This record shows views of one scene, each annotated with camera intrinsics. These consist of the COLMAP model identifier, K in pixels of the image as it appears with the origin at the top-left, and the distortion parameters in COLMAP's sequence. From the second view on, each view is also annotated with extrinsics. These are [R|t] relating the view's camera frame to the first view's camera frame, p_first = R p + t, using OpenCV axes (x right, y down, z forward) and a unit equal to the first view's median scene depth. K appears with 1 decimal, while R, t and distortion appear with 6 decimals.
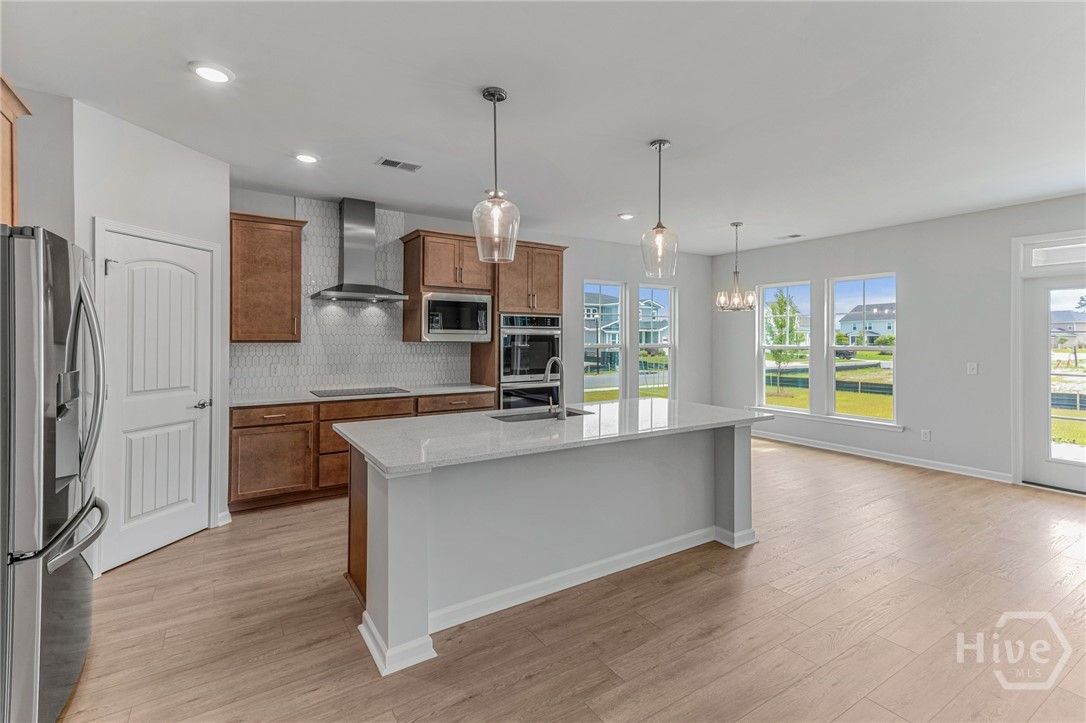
lens RADIAL K [[478.9, 0, 540.0], [0, 478.9, 338.3], [0, 0, 1]] dist [0.001805, 0.000239]
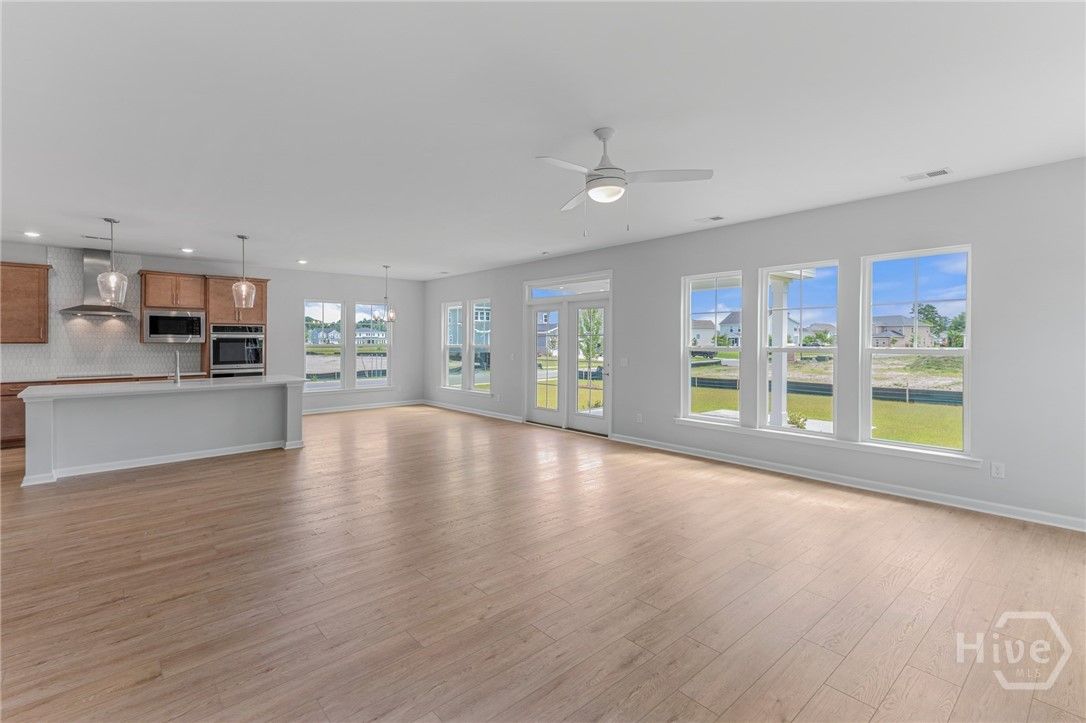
lens RADIAL K [[489.7, 0, 538.1], [0, 489.7, 344.7], [0, 0, 1]] dist [0.020549, 0.000108]
pose [[0.990555, -0.003763, 0.137068, 0.741600], [0.002460, 0.999950, 0.009676, 0.001075], [-0.137097, -0.009248, 0.990514, -0.712190]]
